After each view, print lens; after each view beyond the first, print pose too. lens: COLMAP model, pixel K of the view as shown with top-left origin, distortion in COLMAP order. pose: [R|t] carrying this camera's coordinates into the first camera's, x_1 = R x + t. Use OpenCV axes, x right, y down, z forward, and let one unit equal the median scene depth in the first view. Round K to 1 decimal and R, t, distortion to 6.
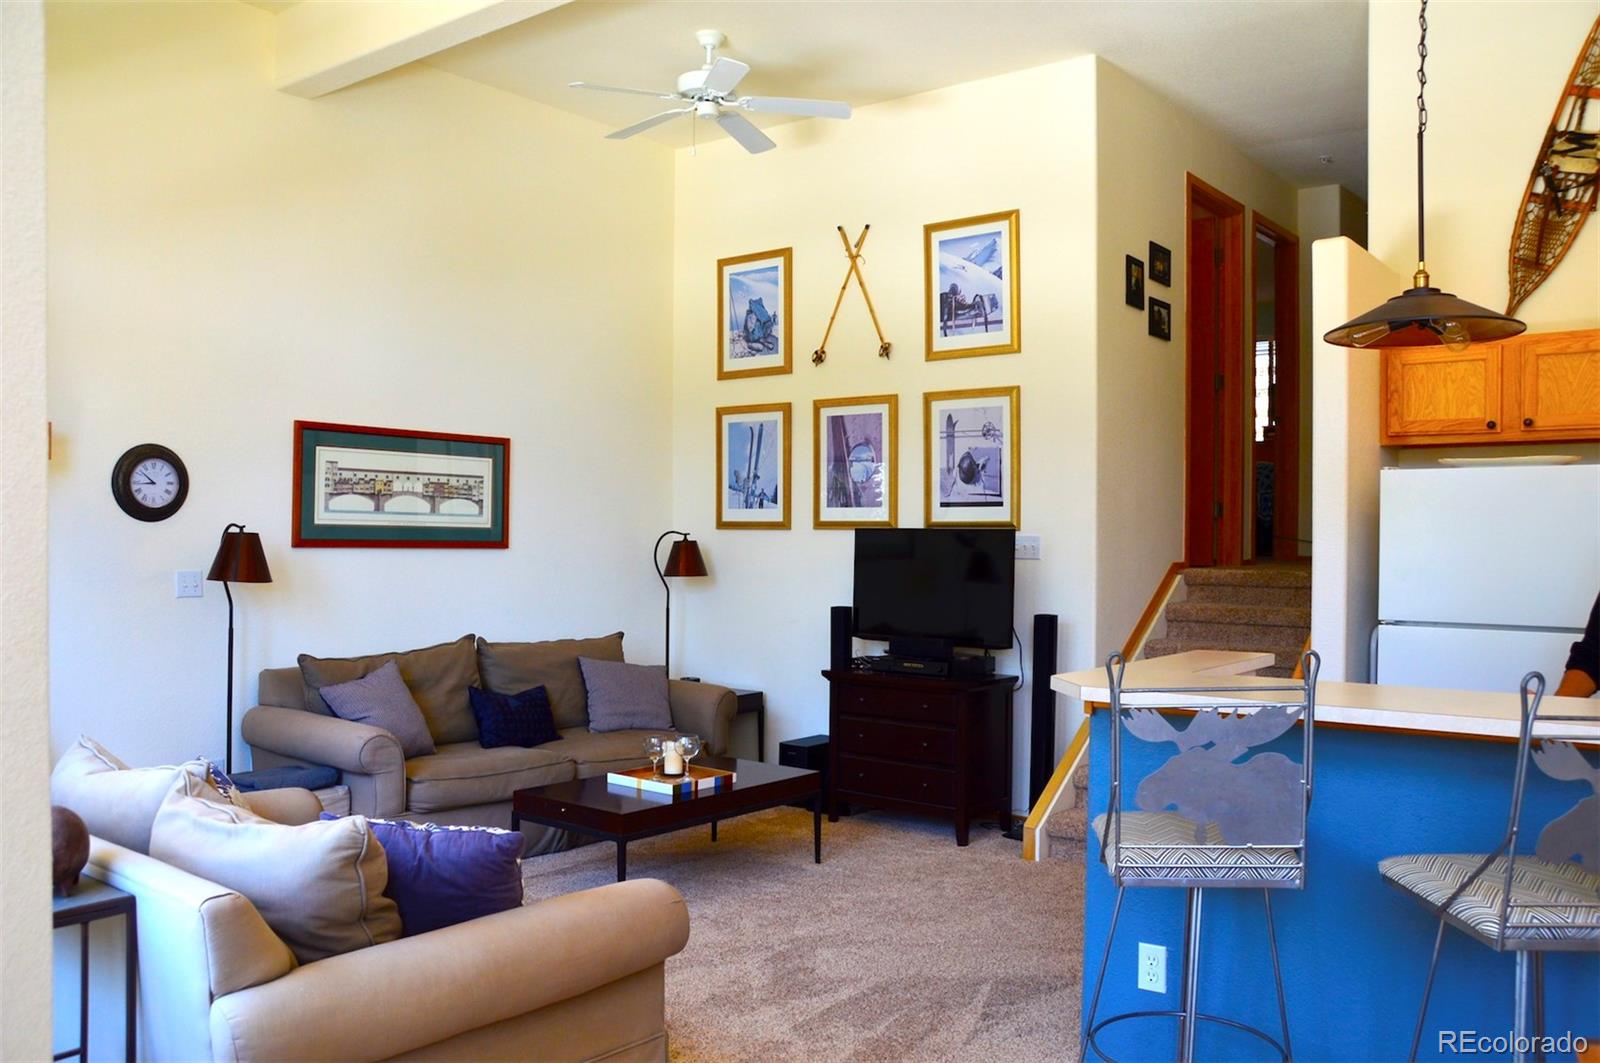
lens RADIAL K [[1302.7, 0, 805.9], [0, 1302.7, 555.9], [0, 0, 1]] dist [-0.144659, 0.165576]
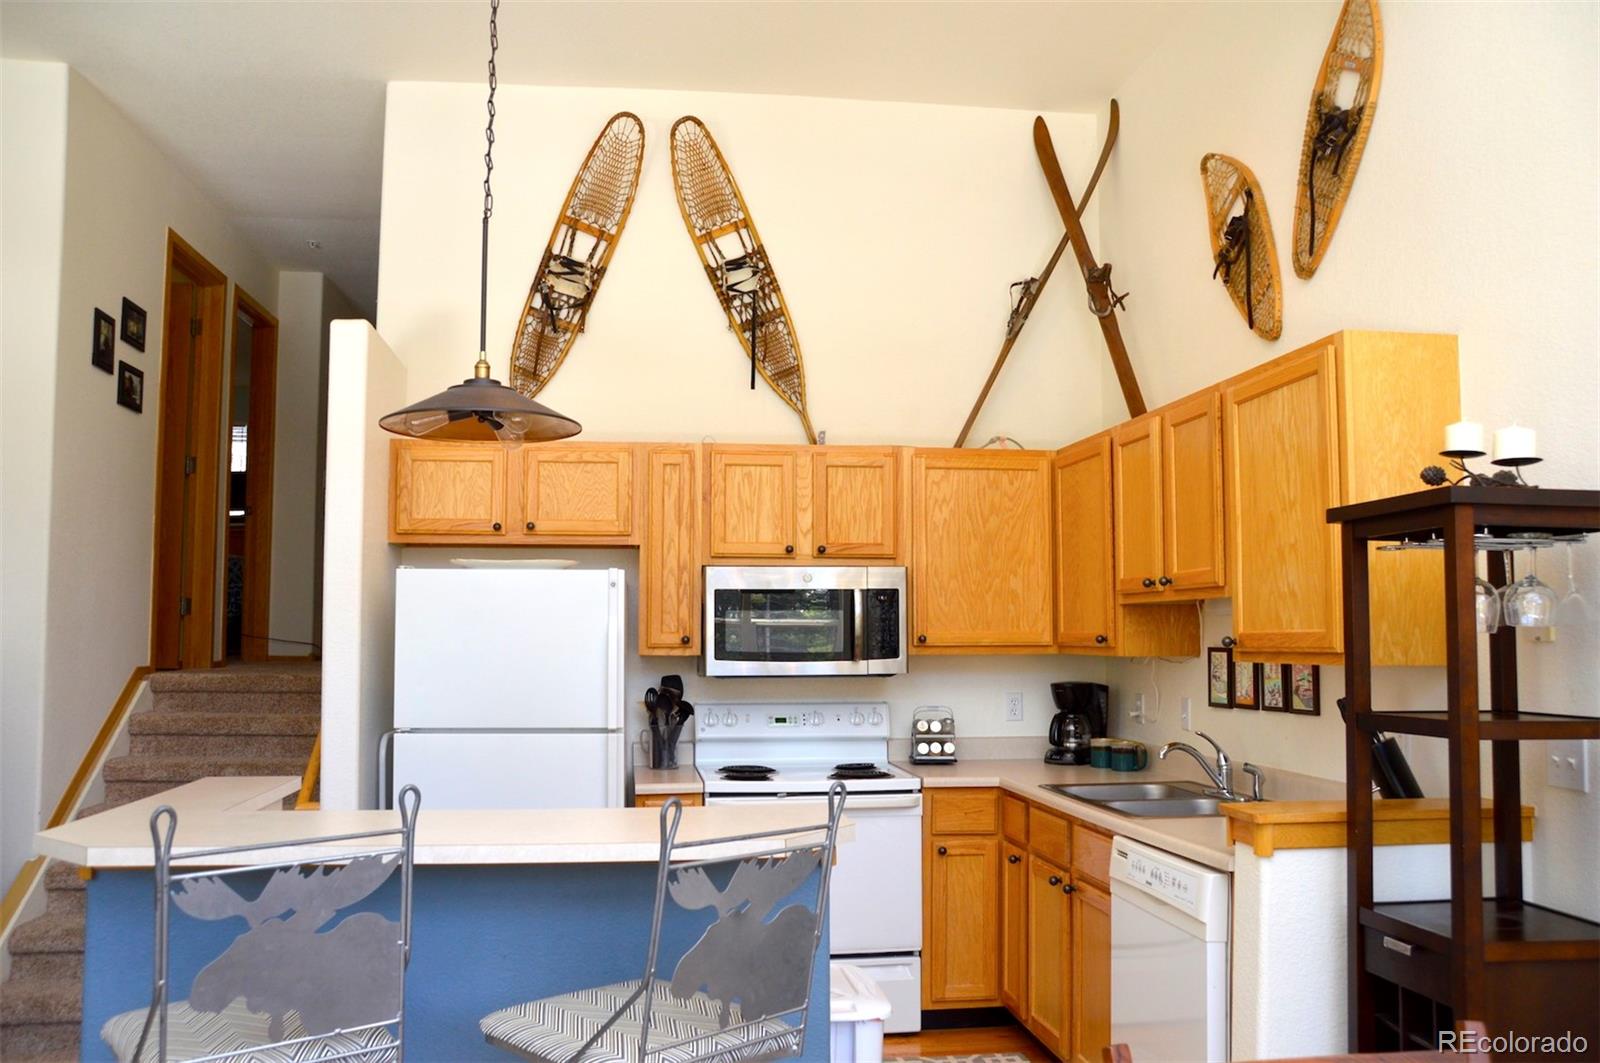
lens RADIAL K [[1296.2, 0, 805.3], [0, 1296.2, 550.7], [0, 0, 1]] dist [-0.146470, 0.160722]
pose [[0.698215, 0.040603, 0.714736, -0.011317], [0.014723, 0.997365, -0.071040, -0.006468], [-0.715737, 0.060124, 0.695777, 0.088100]]
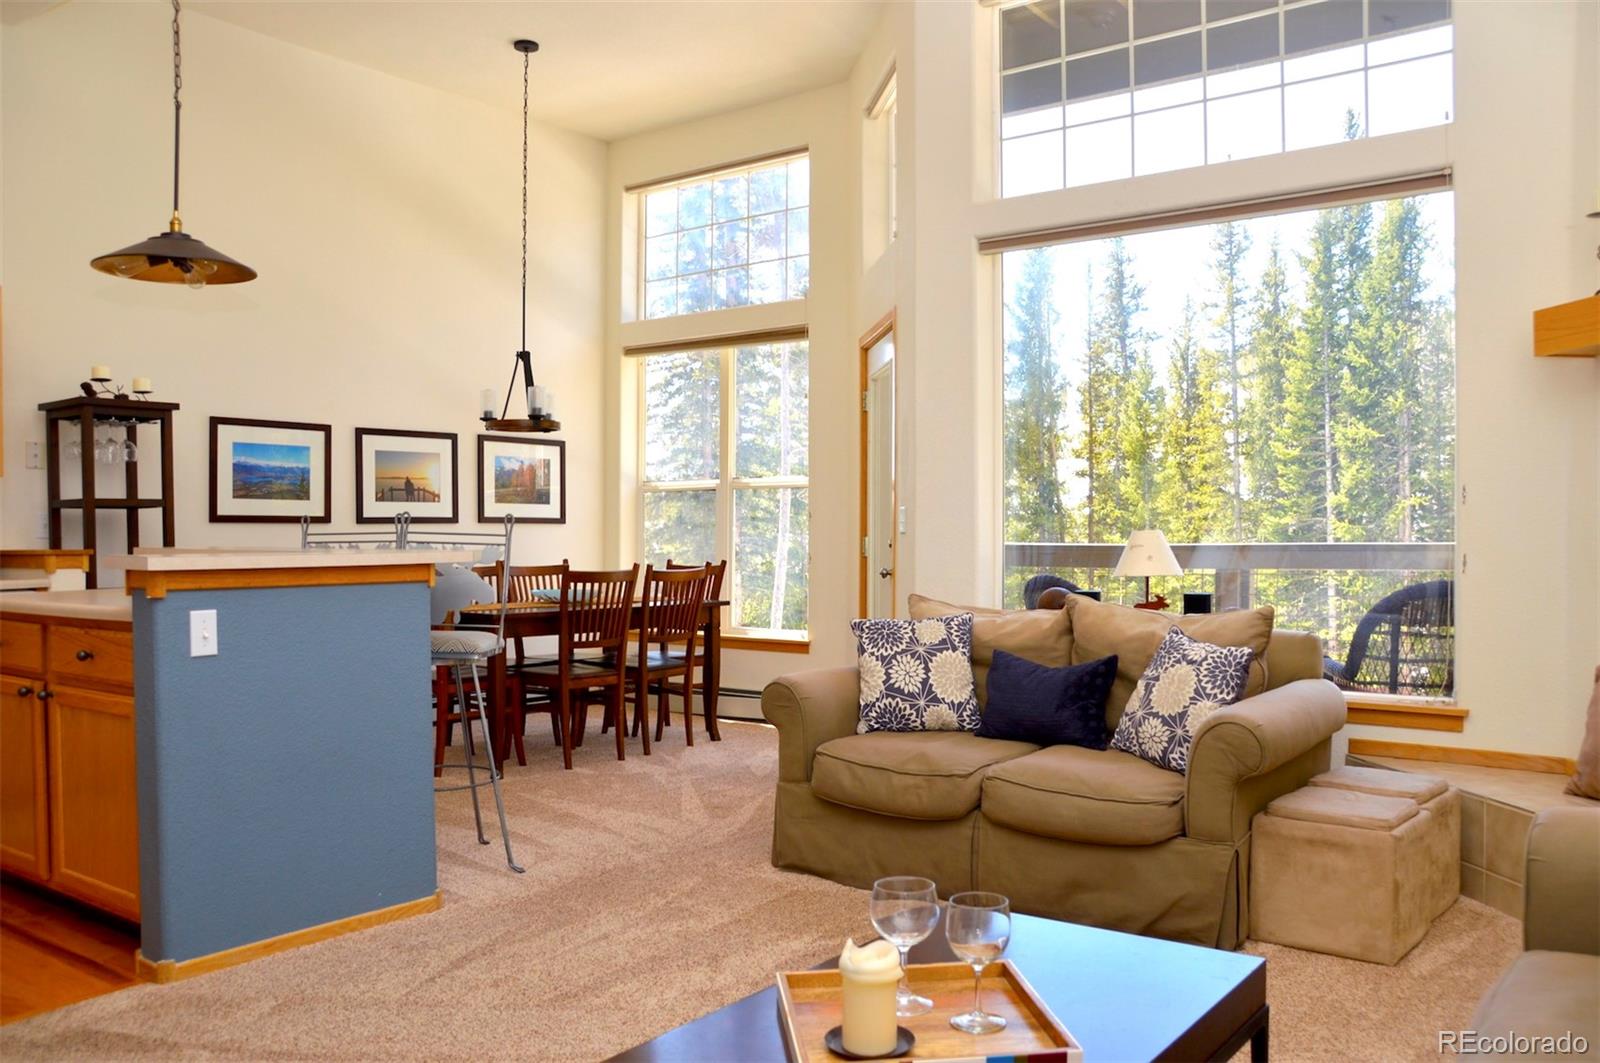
lens RADIAL K [[1296.2, 0, 805.3], [0, 1296.2, 550.7], [0, 0, 1]] dist [-0.146470, 0.160722]
pose [[-0.999952, -0.007969, -0.005720, -0.061542], [-0.008114, 0.999635, 0.025773, 0.029723], [0.005512, 0.025818, -0.999651, 1.127858]]
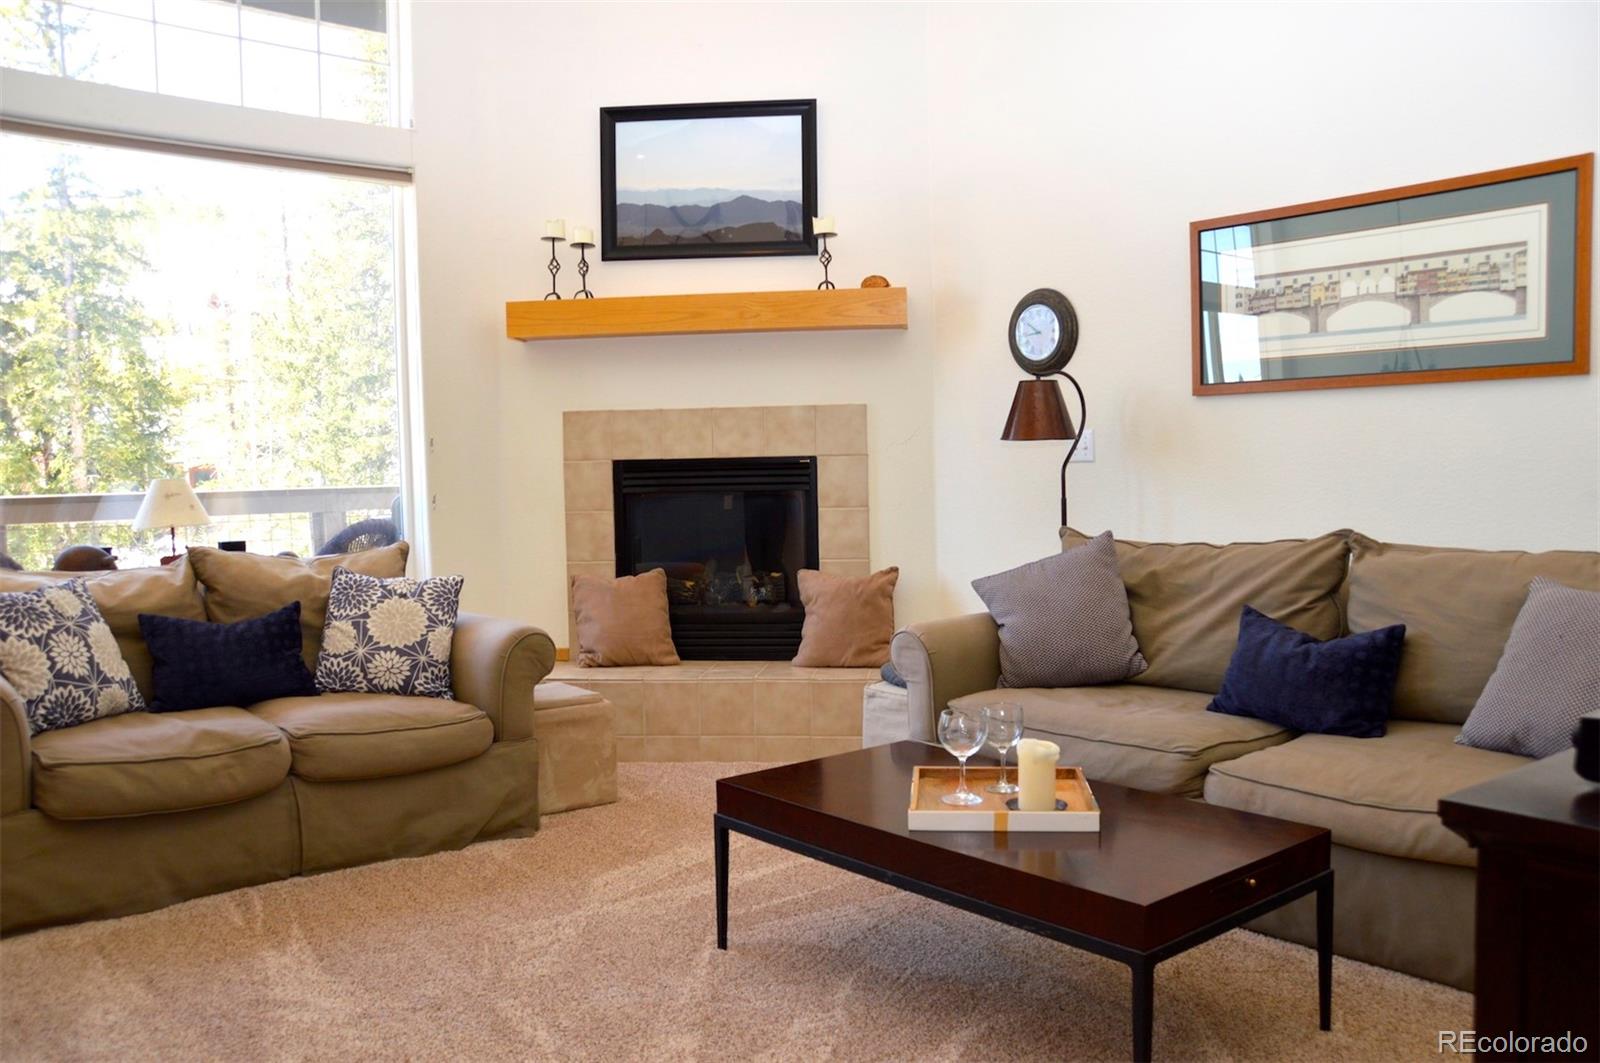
lens RADIAL K [[1296.2, 0, 805.3], [0, 1296.2, 550.7], [0, 0, 1]] dist [-0.146470, 0.160722]
pose [[-0.214857, 0.052549, -0.975231, 0.339494], [0.001393, 0.998567, 0.053500, 0.039110], [0.976645, 0.010137, -0.214622, 0.866842]]
